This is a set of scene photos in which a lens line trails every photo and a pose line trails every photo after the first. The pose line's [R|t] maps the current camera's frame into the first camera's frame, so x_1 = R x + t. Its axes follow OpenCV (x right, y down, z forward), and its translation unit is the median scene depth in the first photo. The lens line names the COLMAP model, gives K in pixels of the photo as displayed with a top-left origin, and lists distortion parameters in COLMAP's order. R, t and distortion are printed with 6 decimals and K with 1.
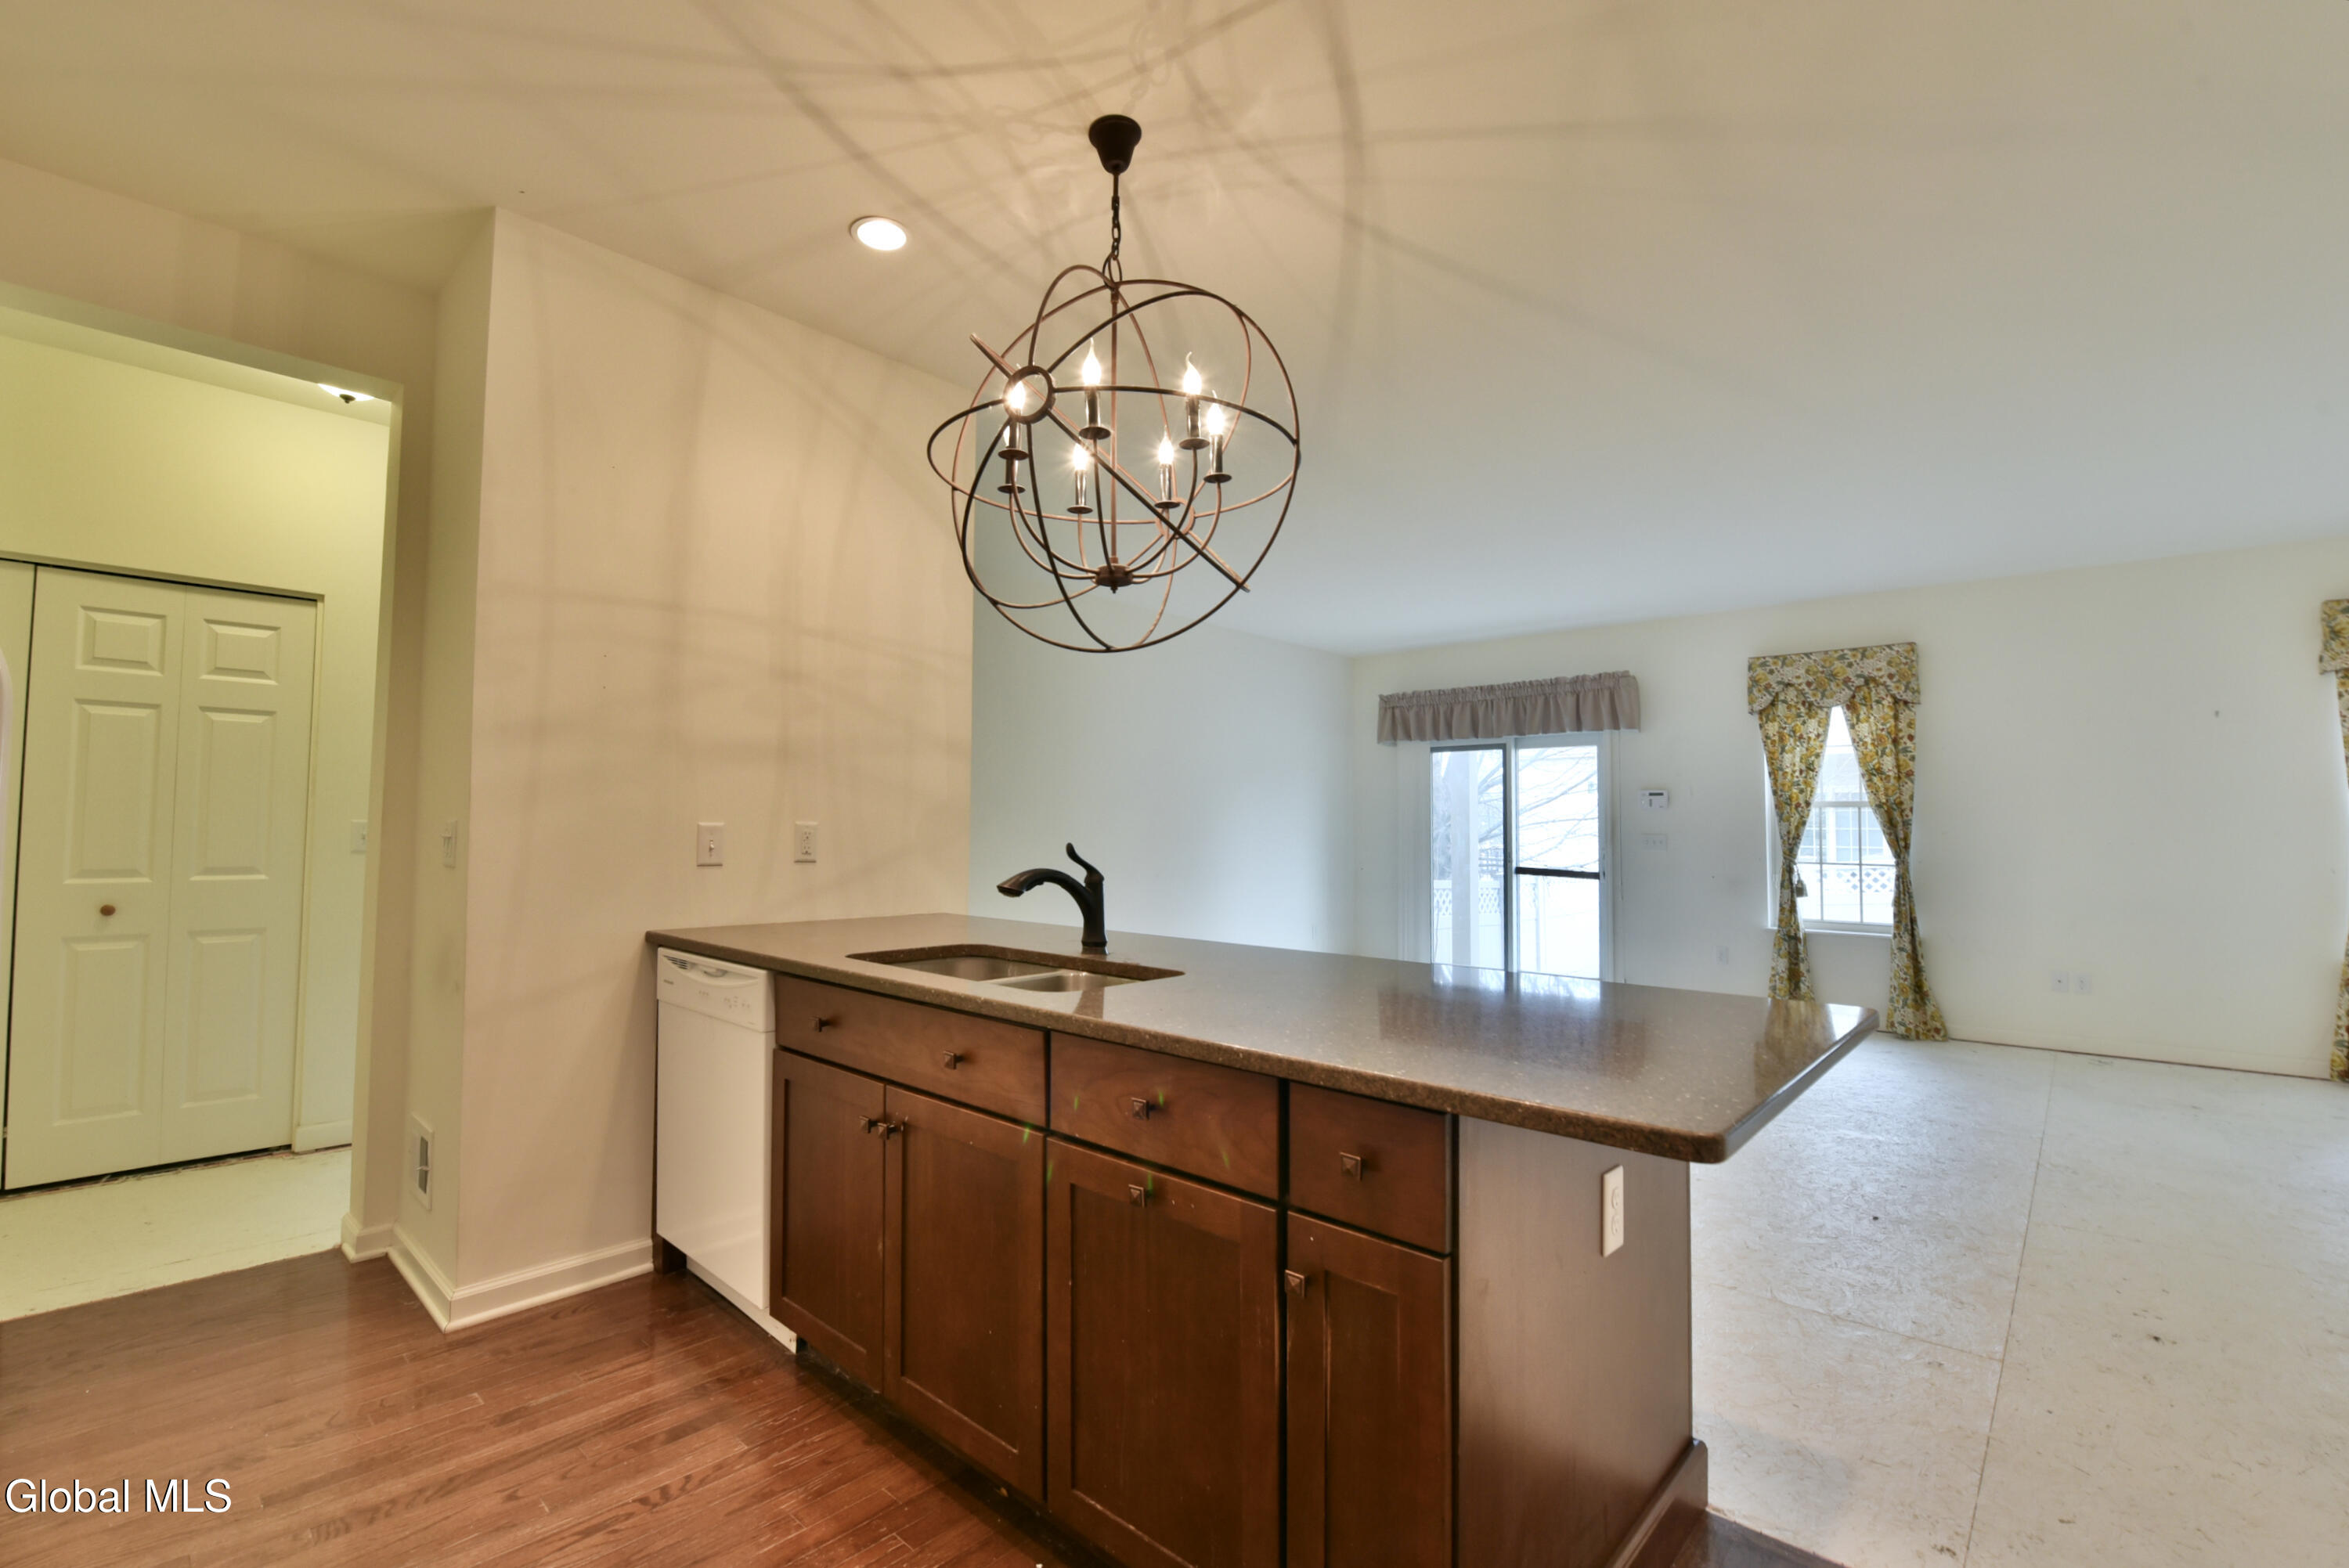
lens RADIAL K [[1027.4, 0, 1131.6], [0, 1027.4, 781.9], [0, 0, 1]] dist [-0.003441, -0.005745]
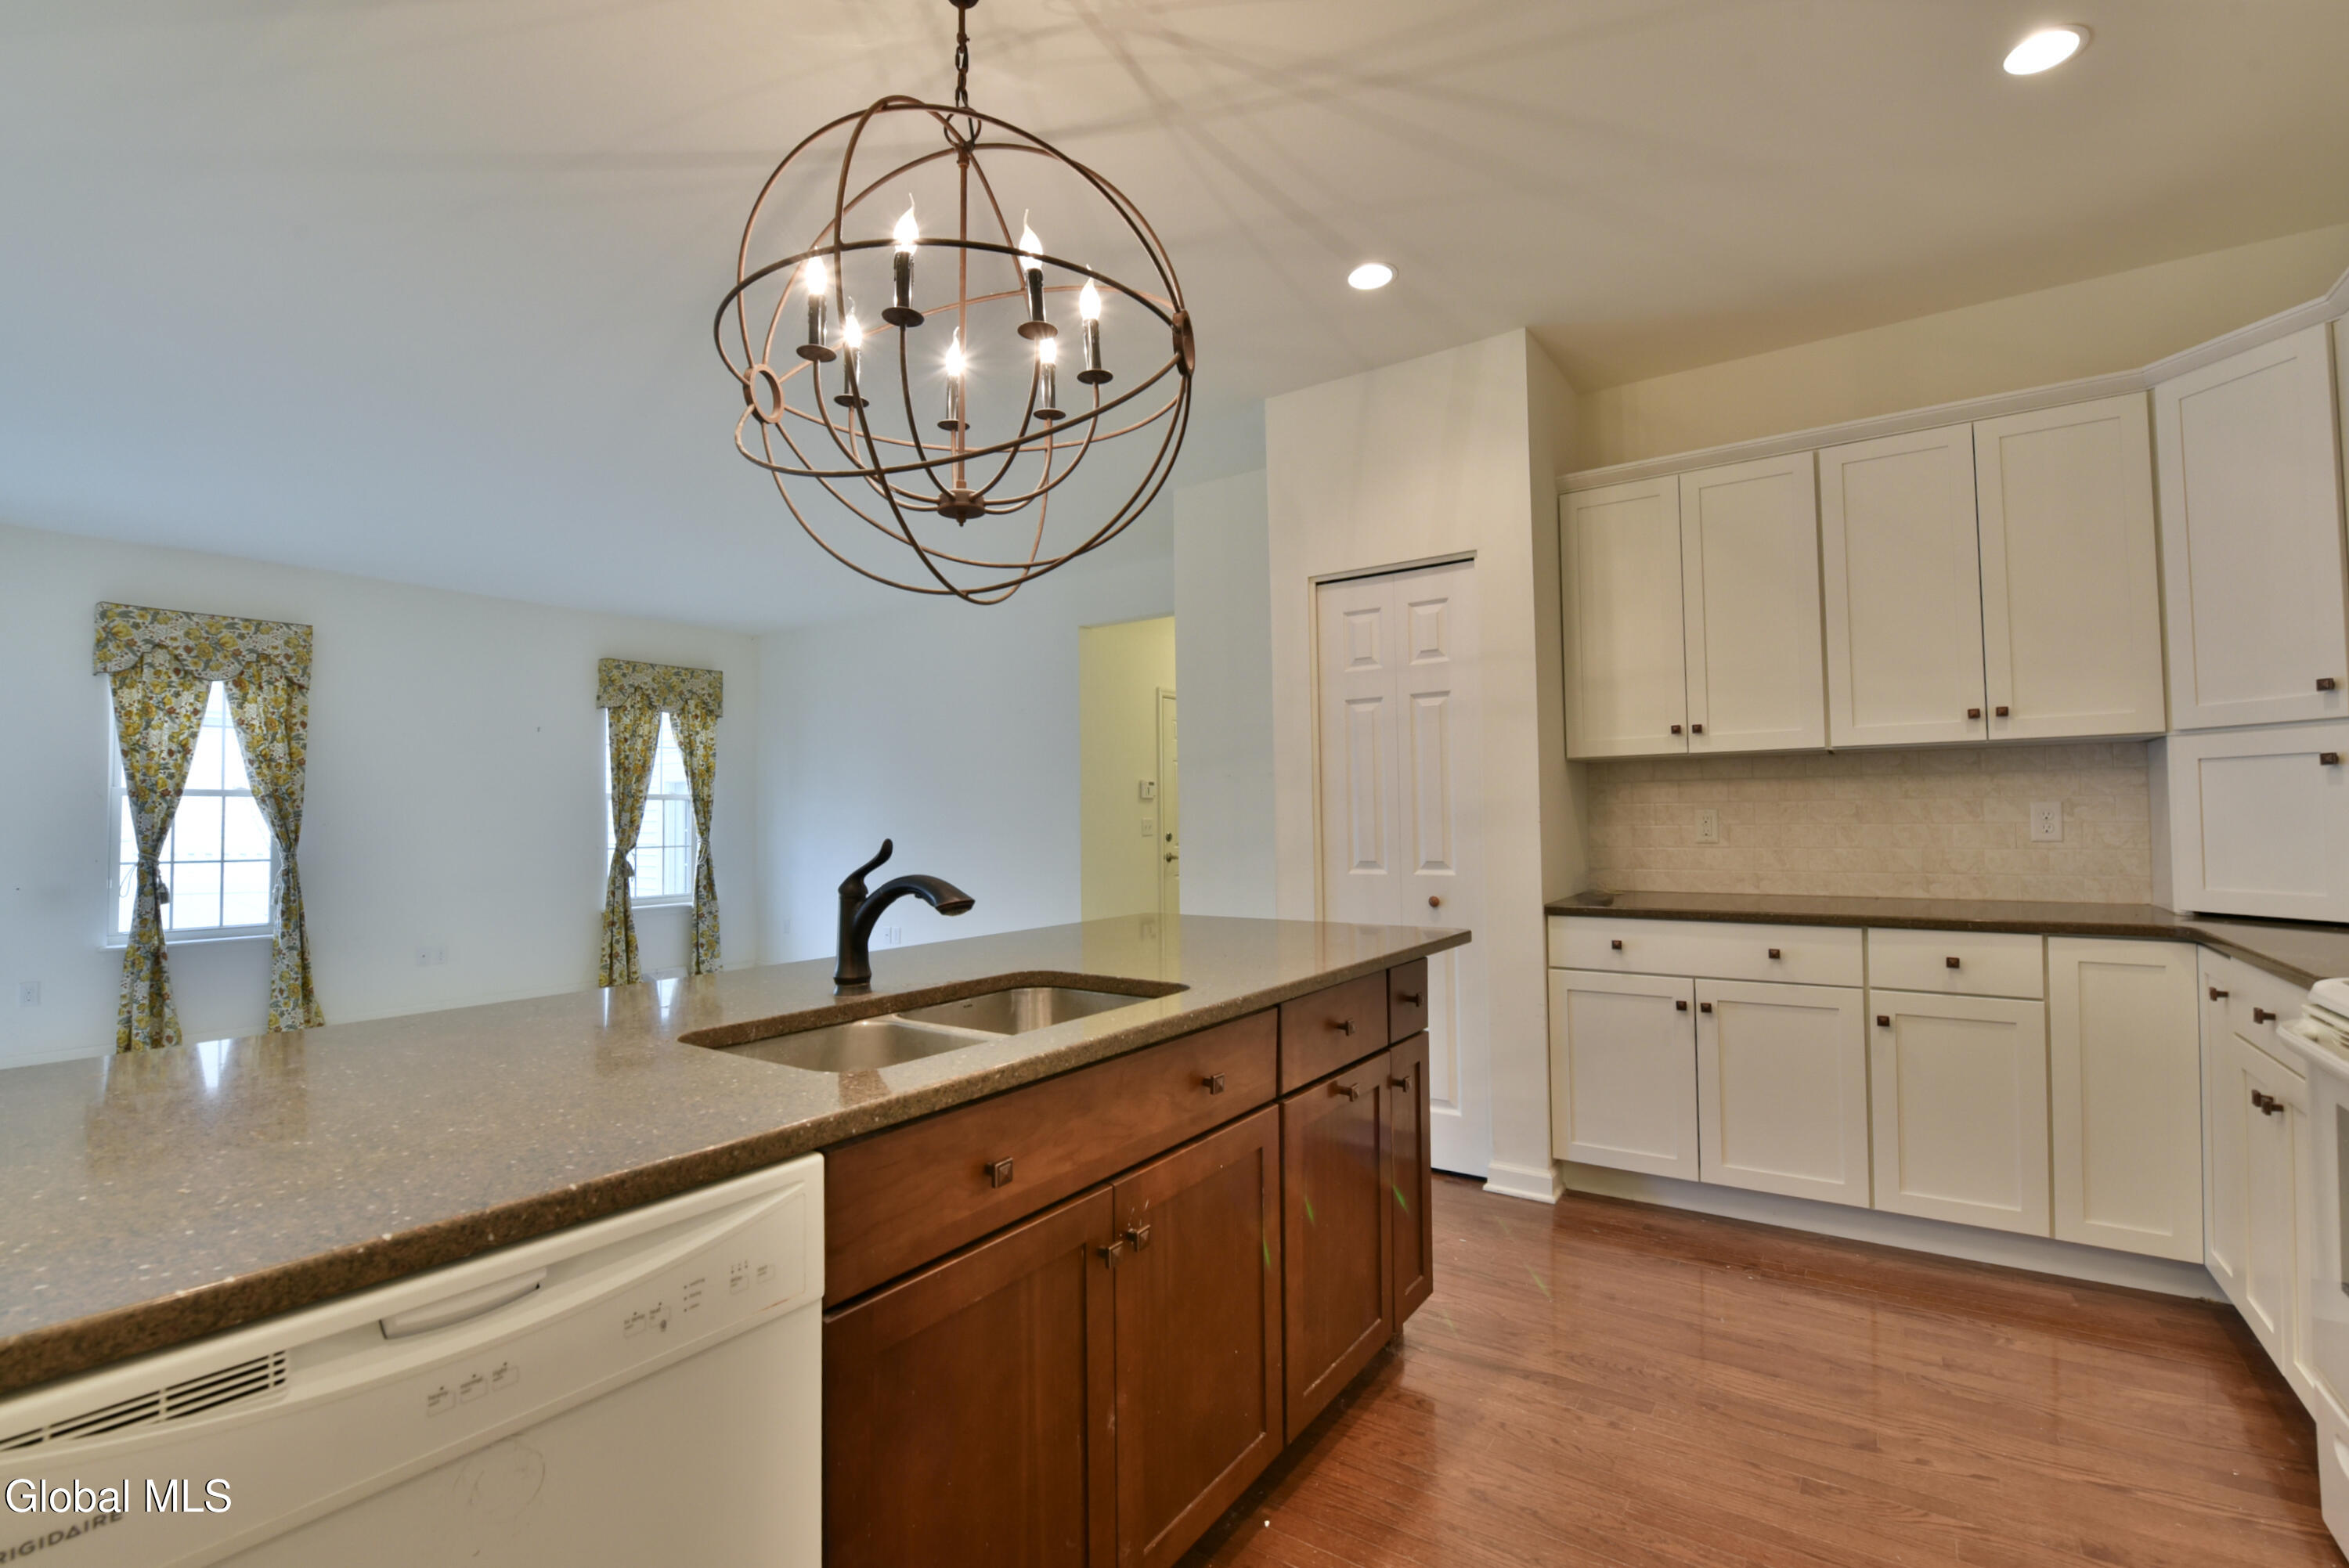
lens RADIAL K [[1028.9, 0, 1174.5], [0, 1028.9, 784.0], [0, 0, 1]] dist [-0.010904, -0.005862]
pose [[-0.152075, 0.026542, 0.988013, -0.290657], [-0.035456, 0.998849, -0.032291, 0.013474], [-0.987733, -0.039942, -0.150959, 0.330578]]
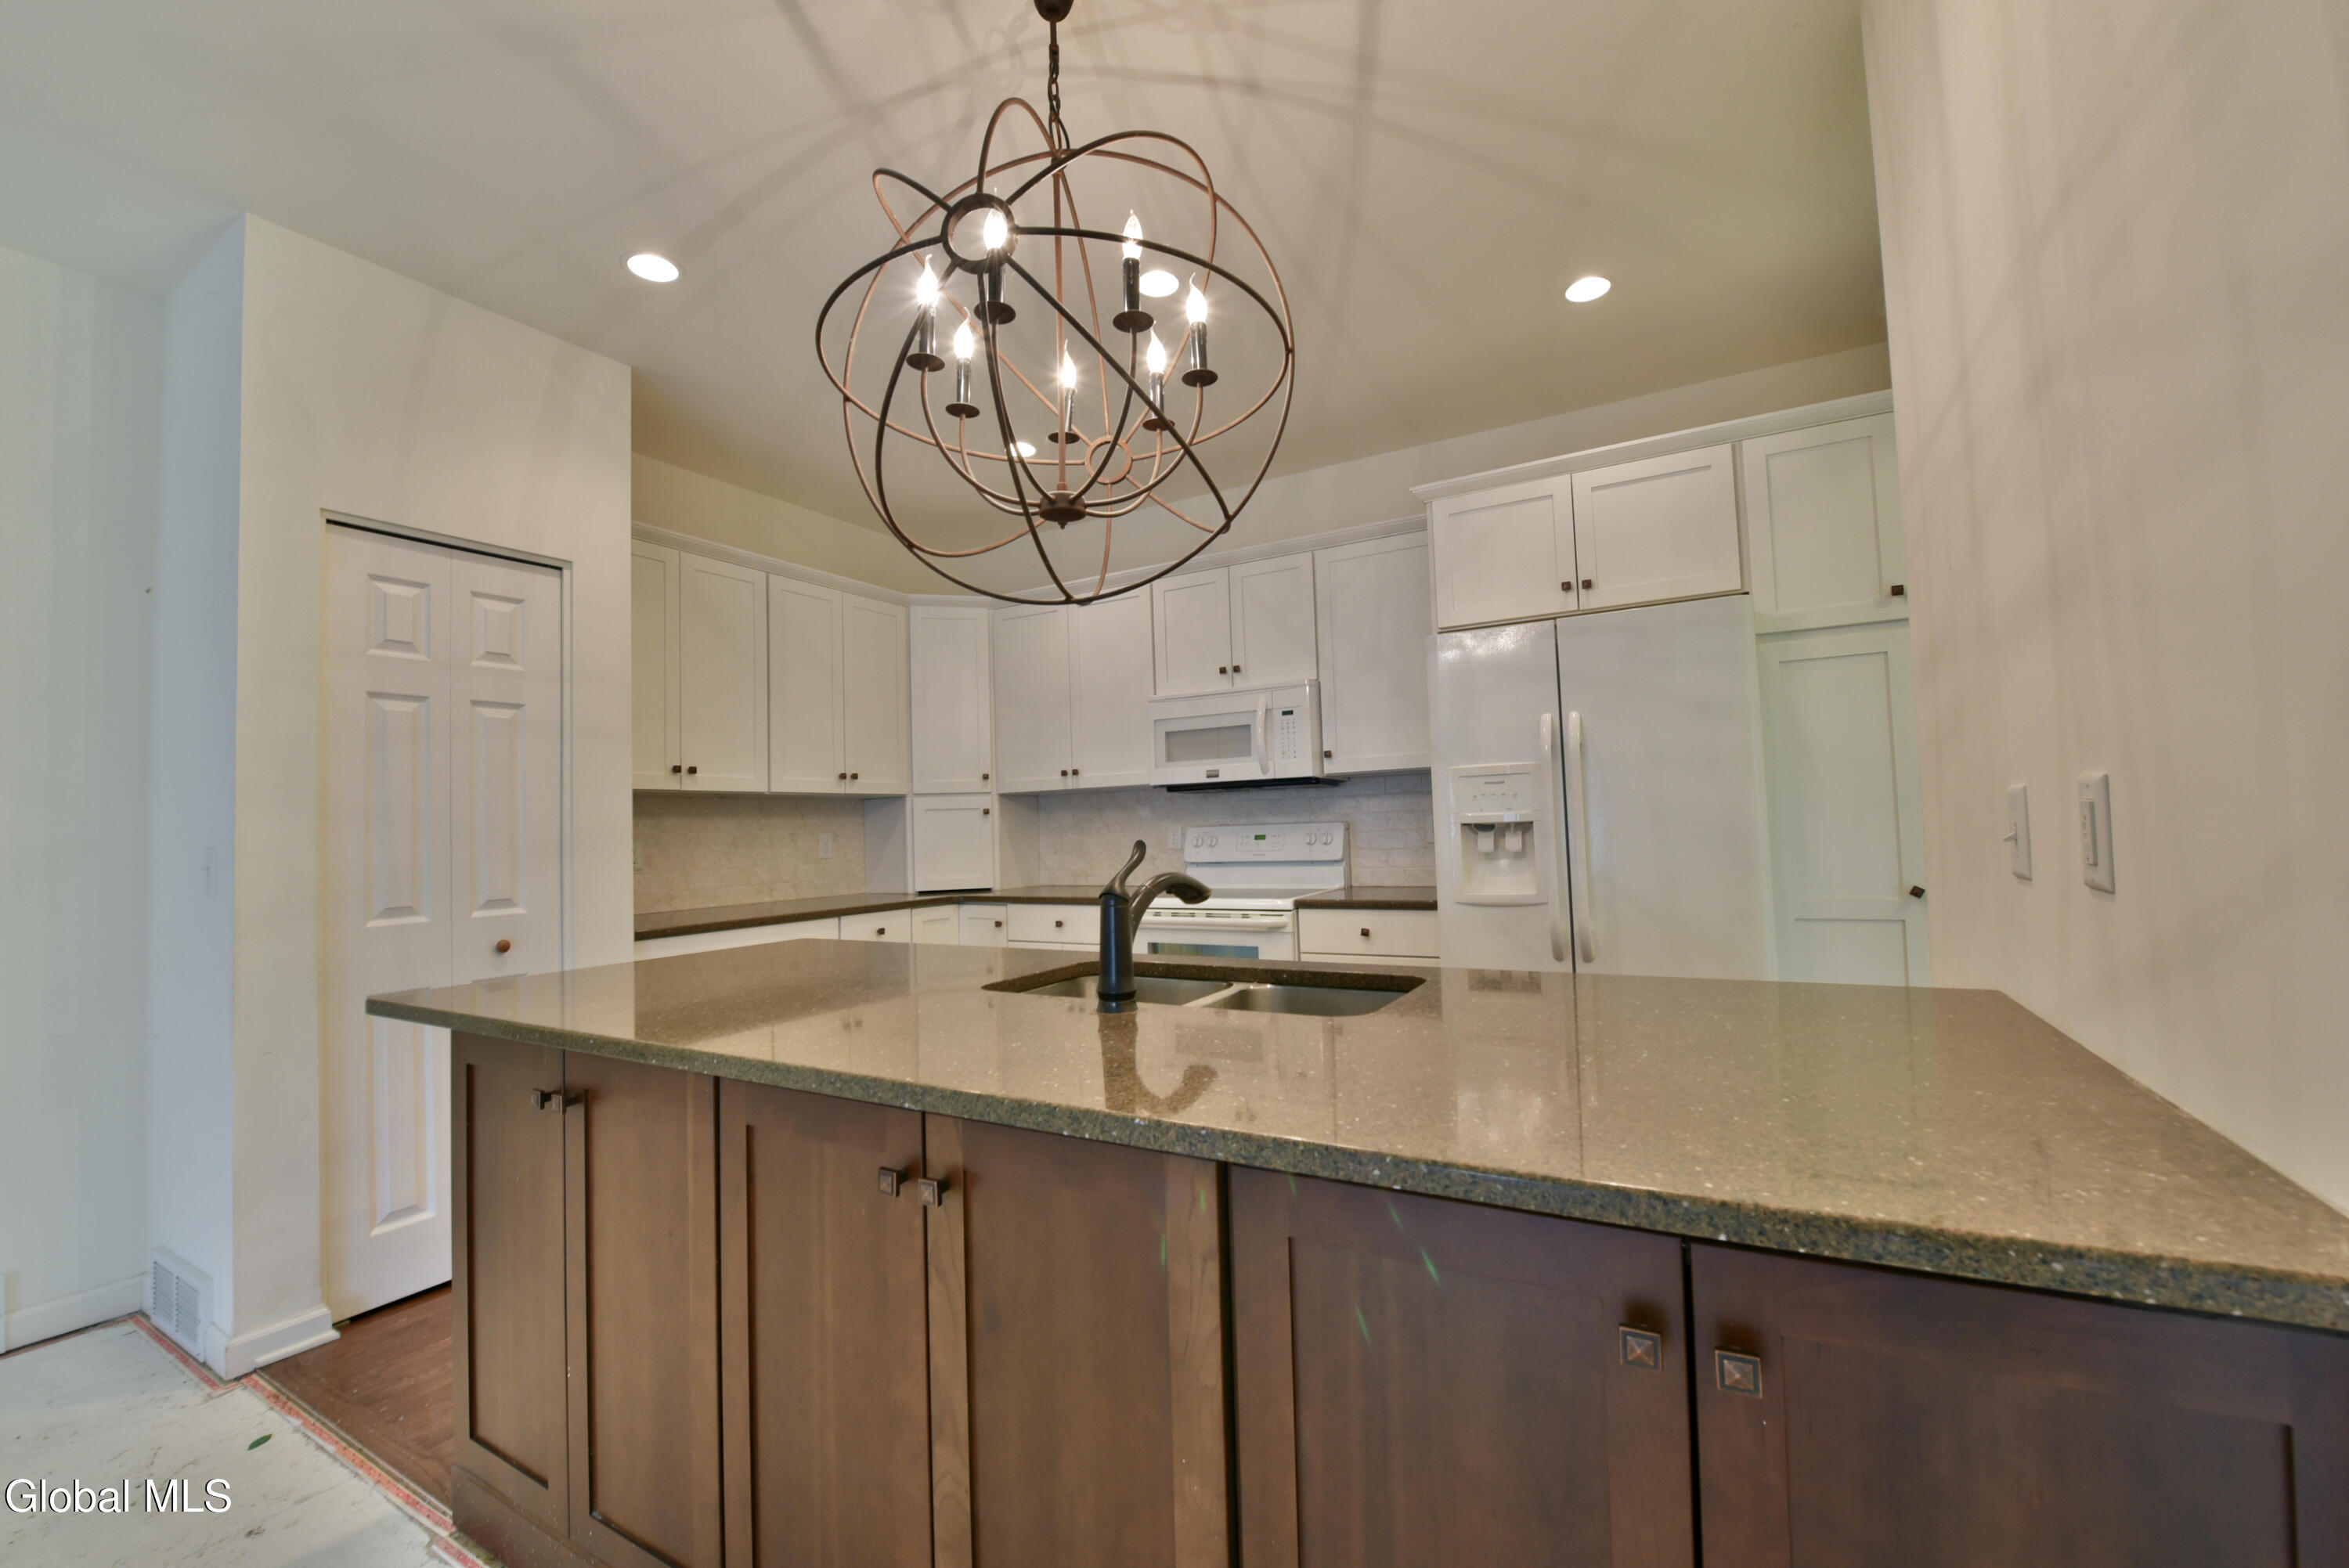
lens RADIAL K [[943.8, 0, 1174.5], [0, 943.8, 784.0], [0, 0, 1]] dist [-0.009884, -0.003897]
pose [[-0.972871, 0.010258, -0.231122, 0.026141], [0.033245, 0.994847, -0.095786, 0.030755], [0.228948, -0.100872, -0.968198, 0.597074]]
